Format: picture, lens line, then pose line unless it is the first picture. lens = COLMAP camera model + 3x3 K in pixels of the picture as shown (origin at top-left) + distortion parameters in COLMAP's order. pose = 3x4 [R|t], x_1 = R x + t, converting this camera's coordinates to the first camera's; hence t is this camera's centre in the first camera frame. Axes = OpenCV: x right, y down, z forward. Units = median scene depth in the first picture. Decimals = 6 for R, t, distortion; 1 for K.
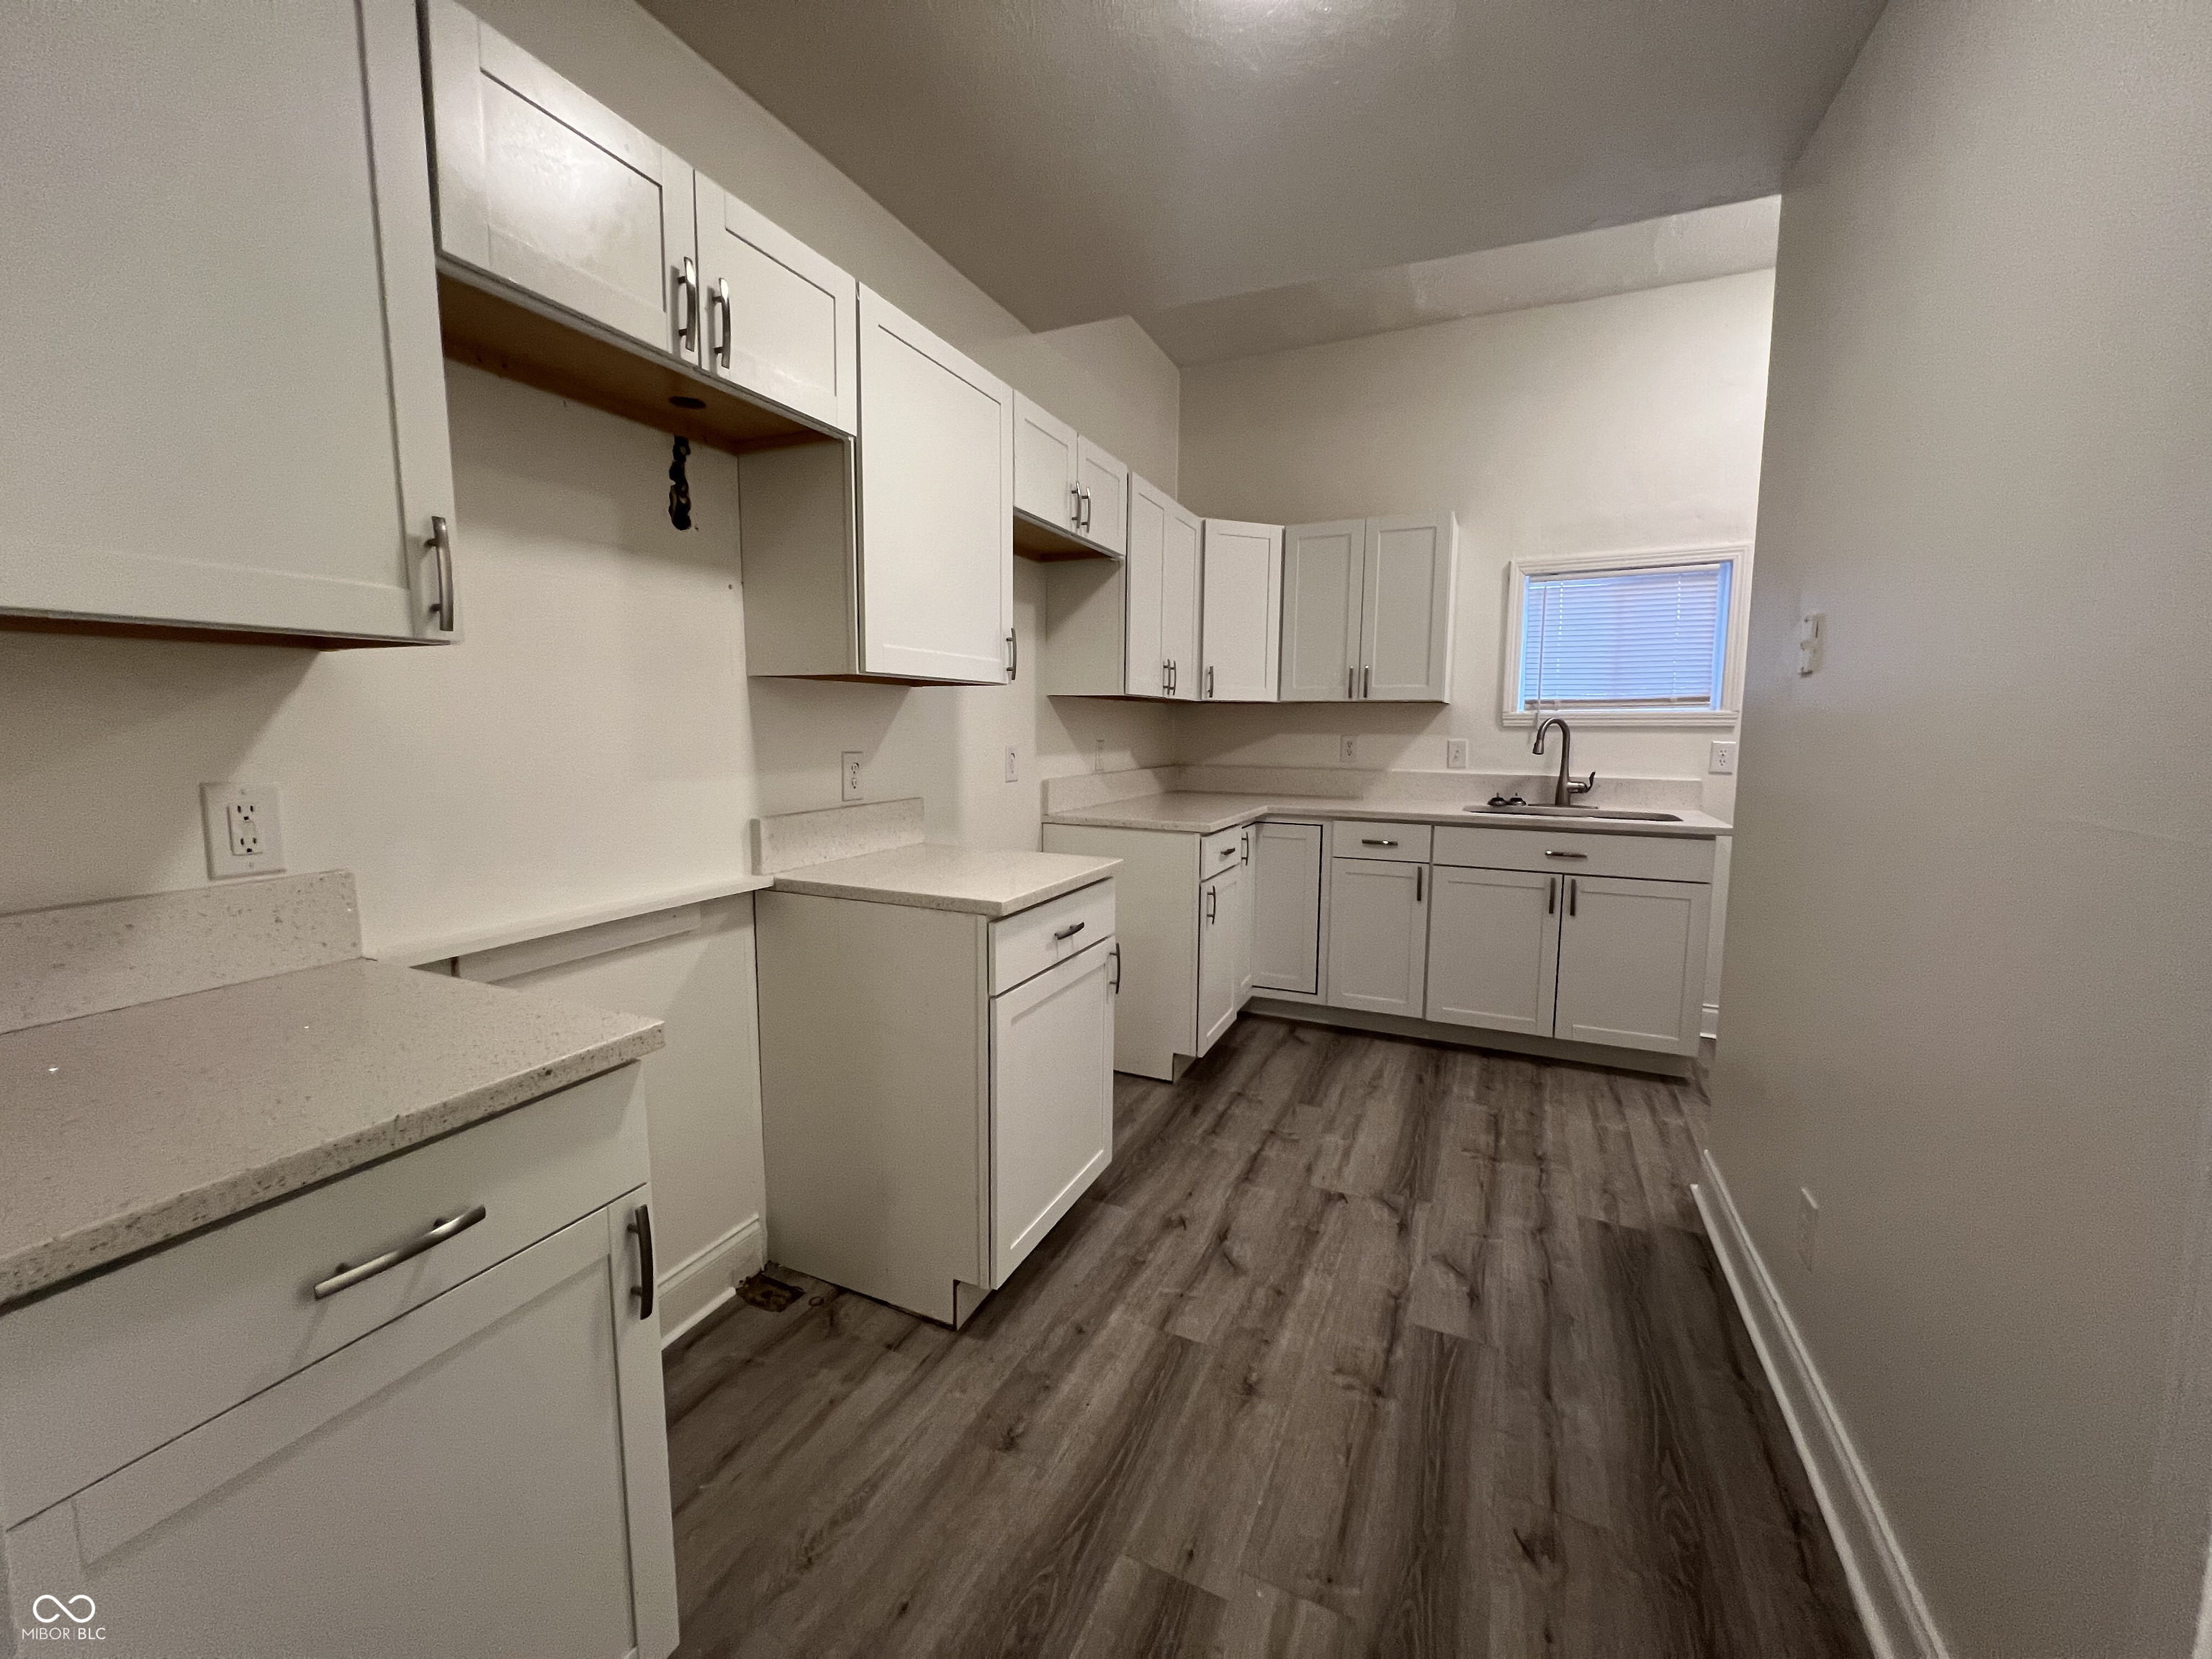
lens RADIAL K [[879.4, 0, 1096.4], [0, 879.4, 819.9], [0, 0, 1]] dist [0.001029, -0.000179]
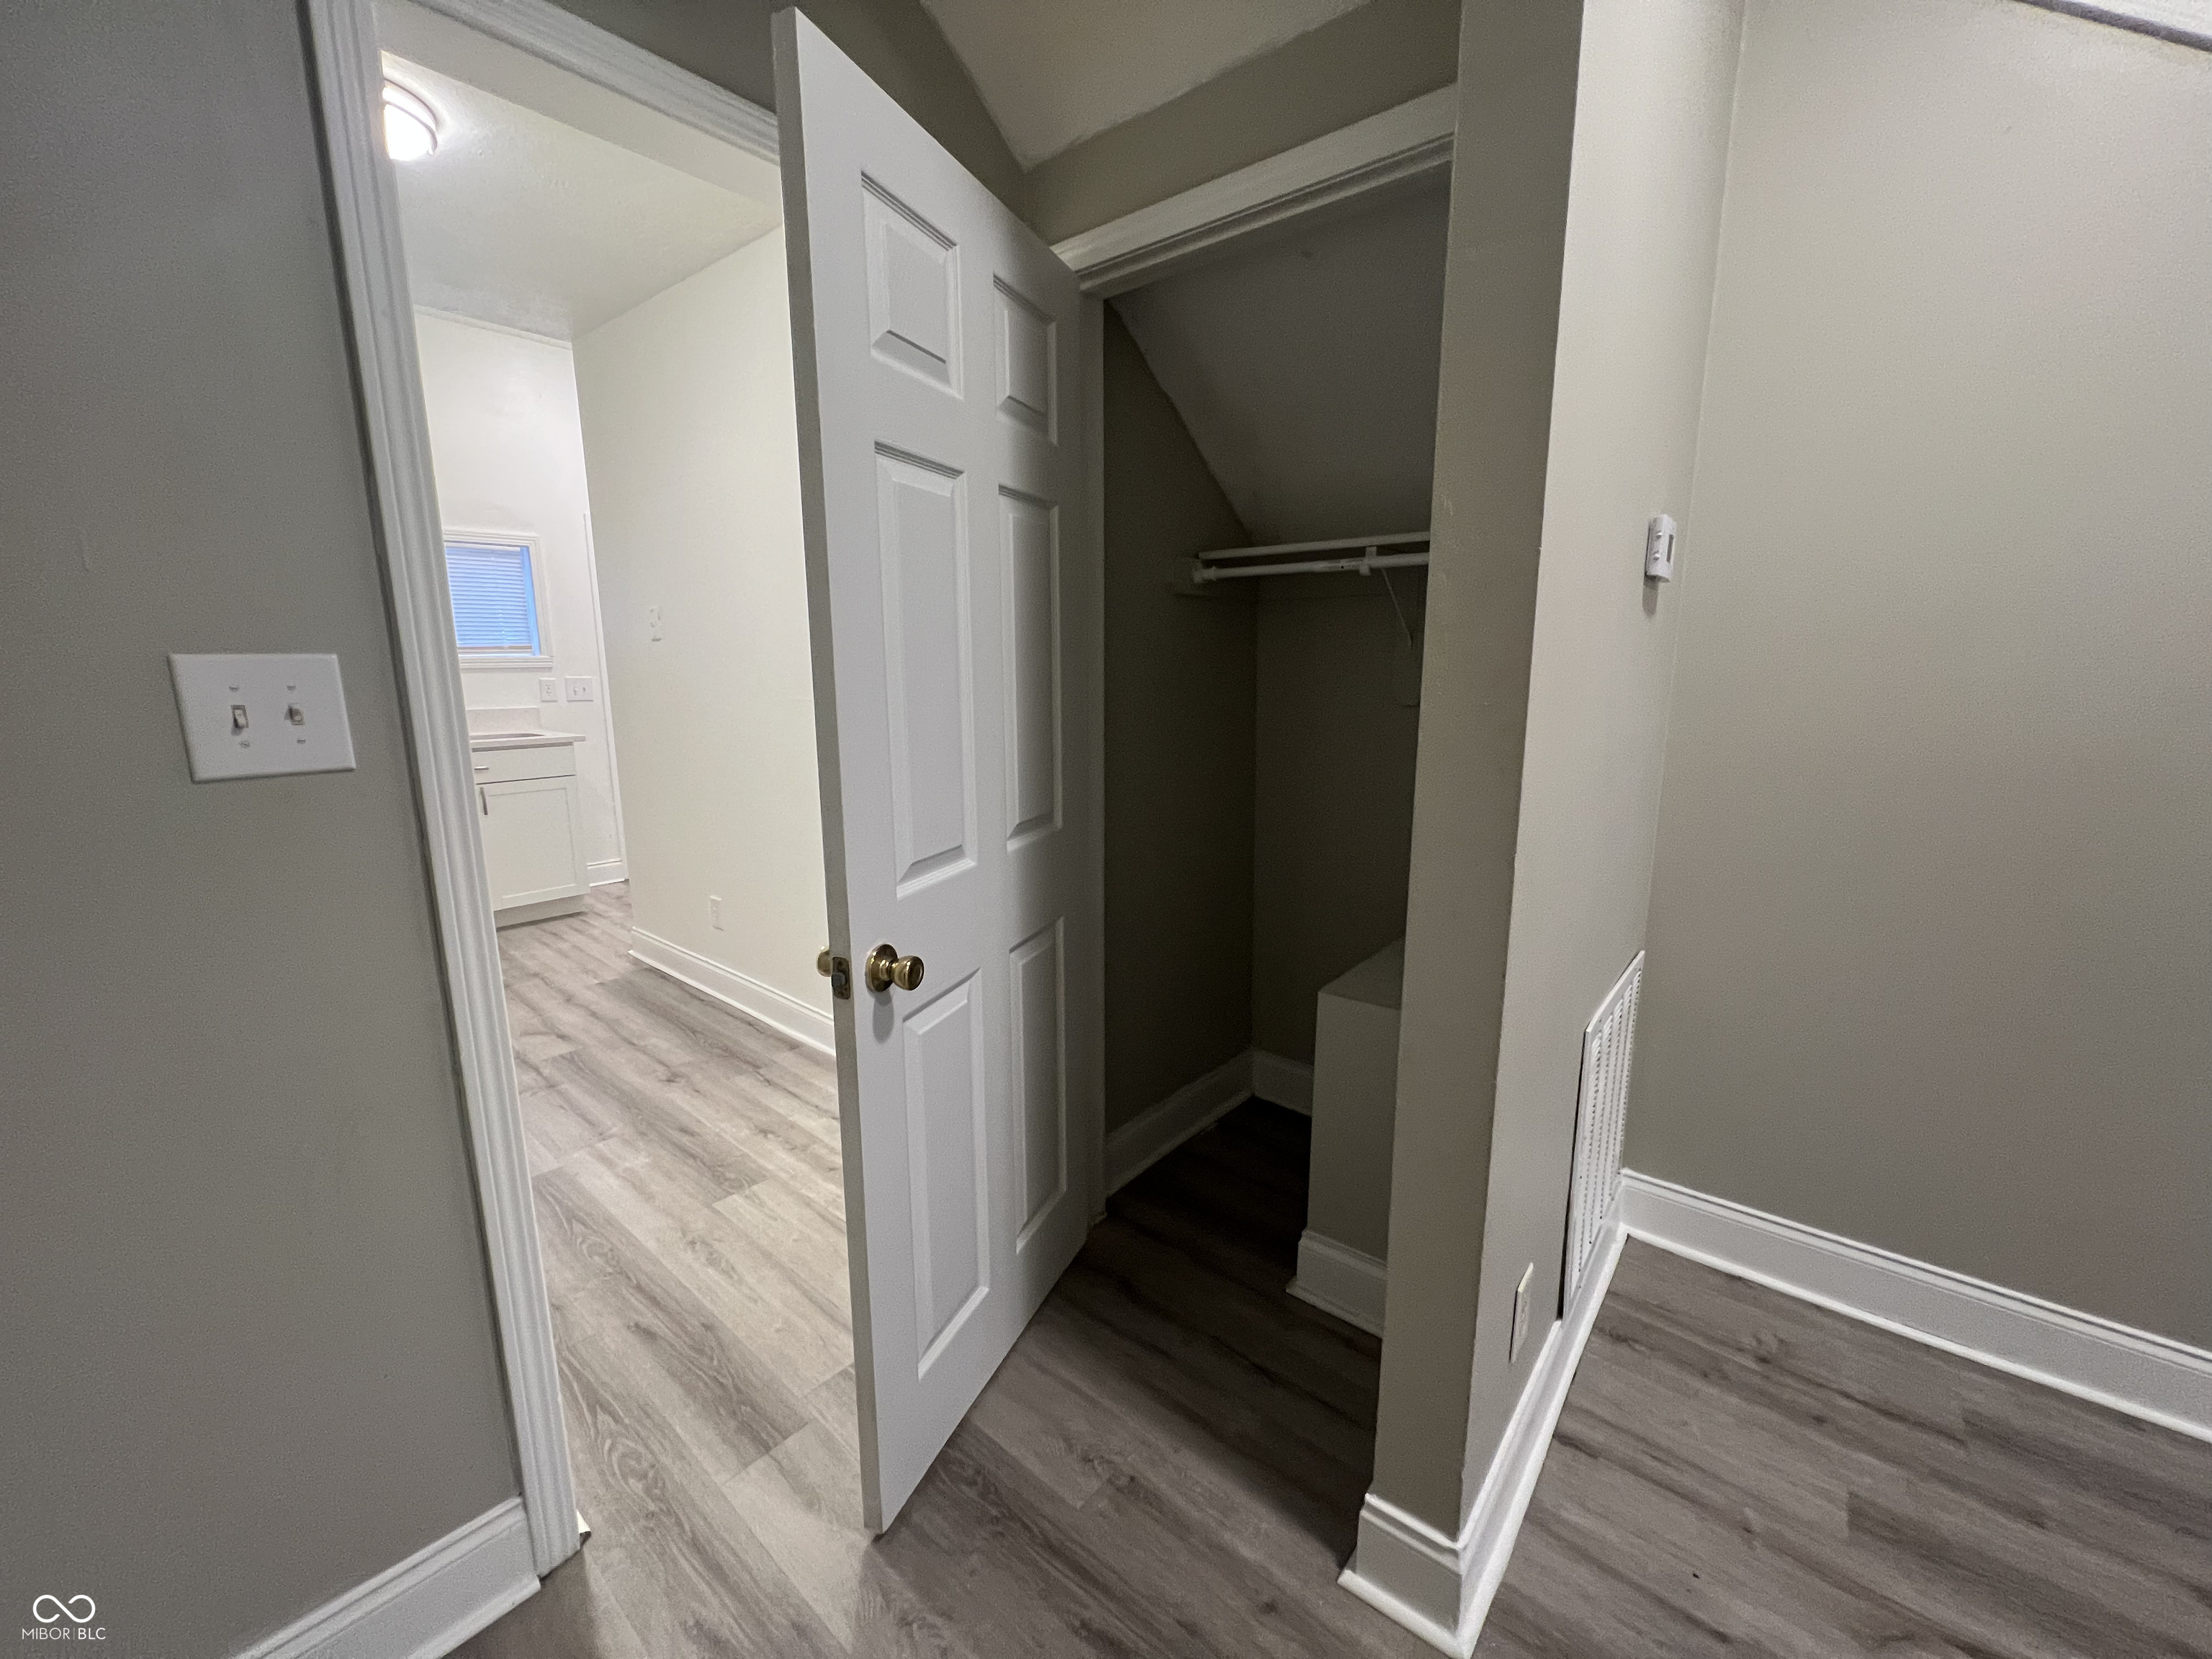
lens RADIAL K [[879.4, 0, 1099.8], [0, 879.4, 829.2], [0, 0, 1]] dist [0.001029, -0.000179]
pose [[0.263647, -0.178619, 0.947937, -0.735245], [0.110510, 0.981829, 0.154270, 0.045661], [-0.958268, 0.064084, 0.278596, -0.373828]]
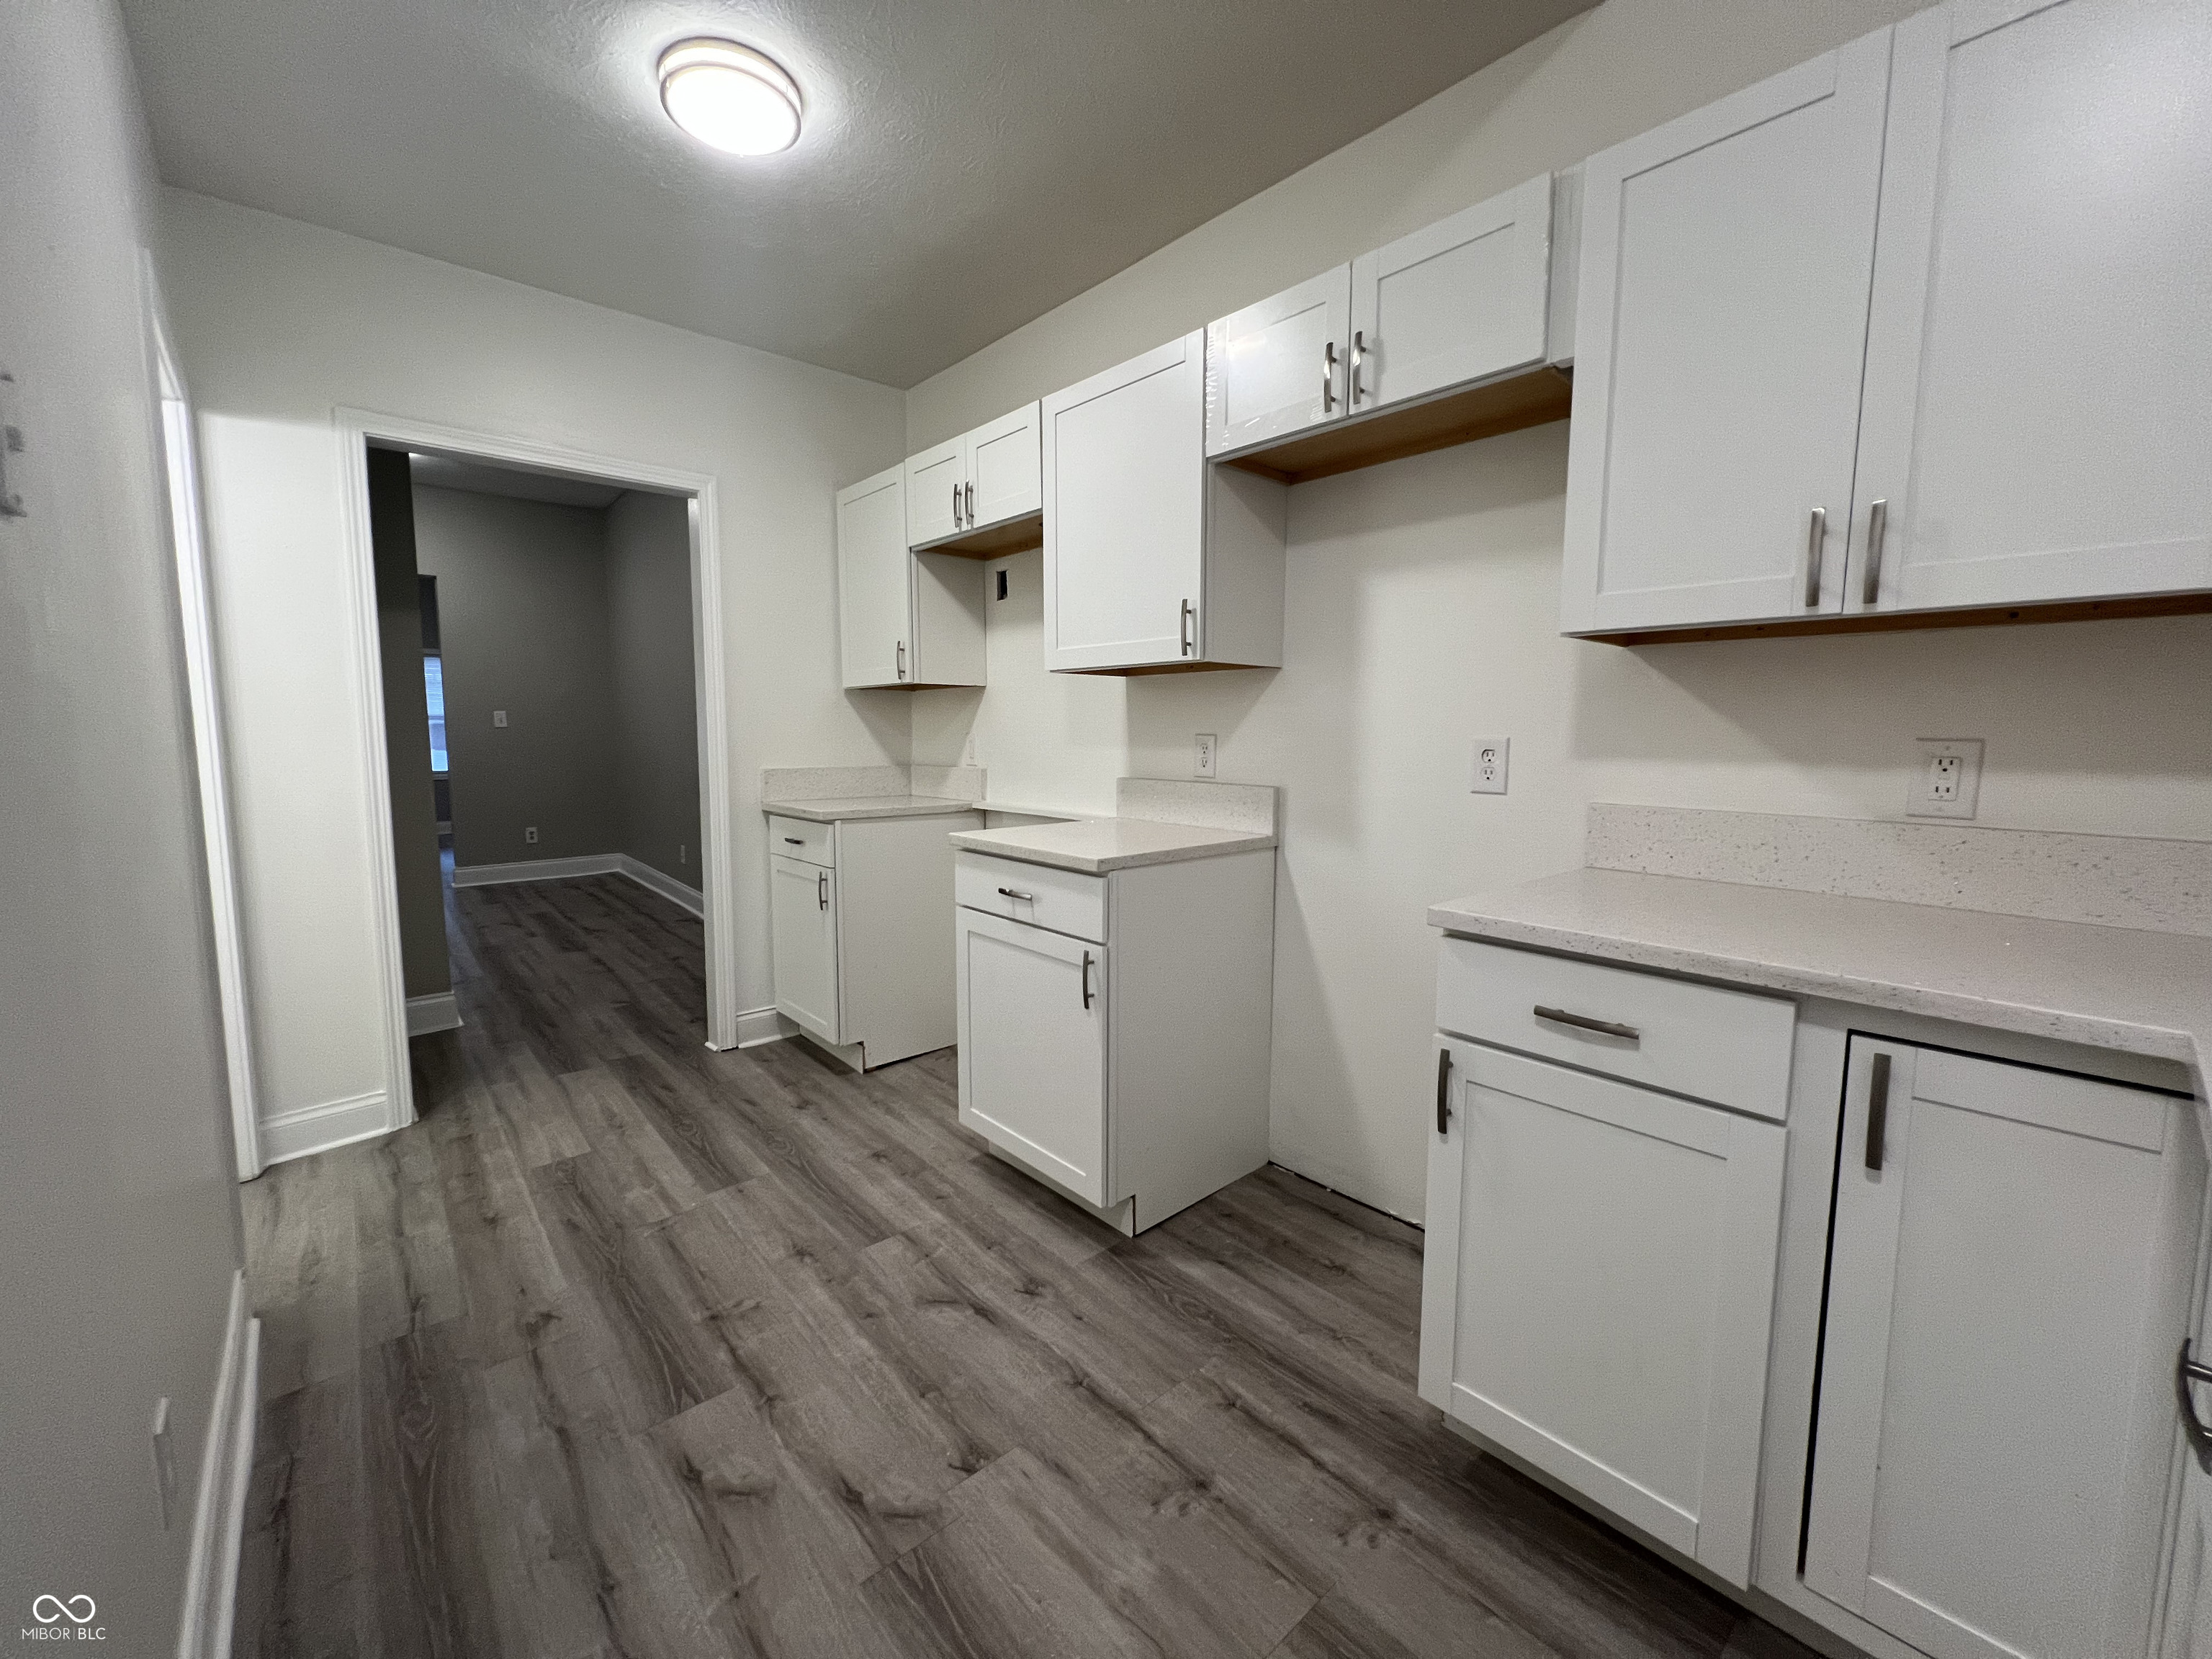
lens RADIAL K [[879.4, 0, 1109.4], [0, 879.4, 822.4], [0, 0, 1]] dist [0.001029, -0.000179]
pose [[-0.393594, 0.086363, -0.915219, 0.913250], [-0.108551, 0.984246, 0.139560, -0.124653], [0.912853, 0.154277, -0.378018, 1.510179]]
